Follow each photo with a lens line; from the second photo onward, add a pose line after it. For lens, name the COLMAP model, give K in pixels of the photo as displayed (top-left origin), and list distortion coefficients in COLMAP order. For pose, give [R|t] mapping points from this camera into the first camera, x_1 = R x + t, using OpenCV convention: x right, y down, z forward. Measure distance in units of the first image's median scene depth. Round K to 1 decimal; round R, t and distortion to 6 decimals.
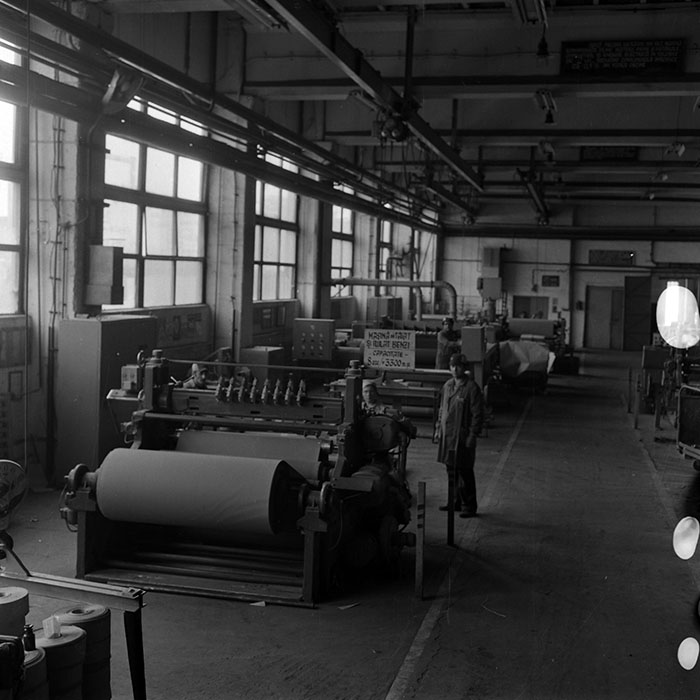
lens RADIAL K [[983.1, 0, 349.3], [0, 983.1, 331.1], [0, 0, 1]] dist [0.034623, 0.000000]
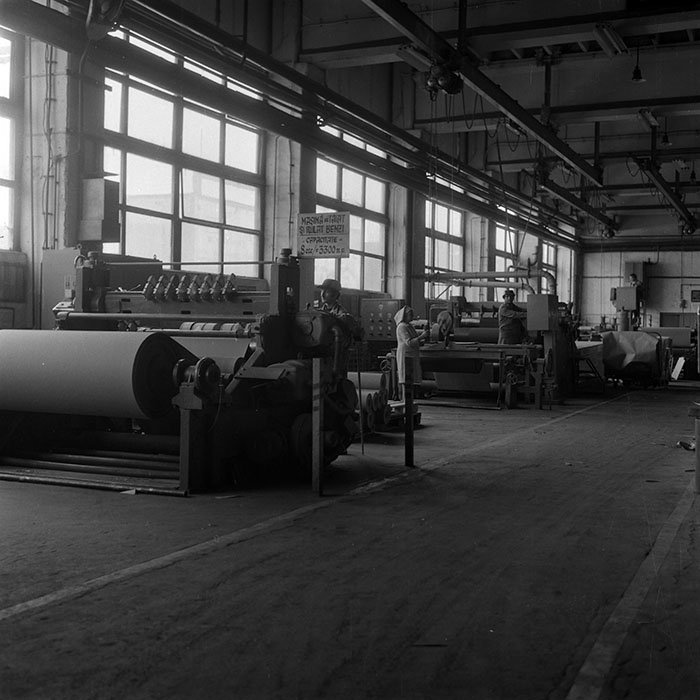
lens RADIAL K [[983.1, 0, 336.5], [0, 983.1, 321.3], [0, 0, 1]] dist [0.034623, 0.000000]
pose [[0.982643, -0.015246, -0.184880, 0.162378], [0.004271, 0.998212, -0.059616, 0.113084], [0.185459, 0.057792, 0.980951, 0.103895]]
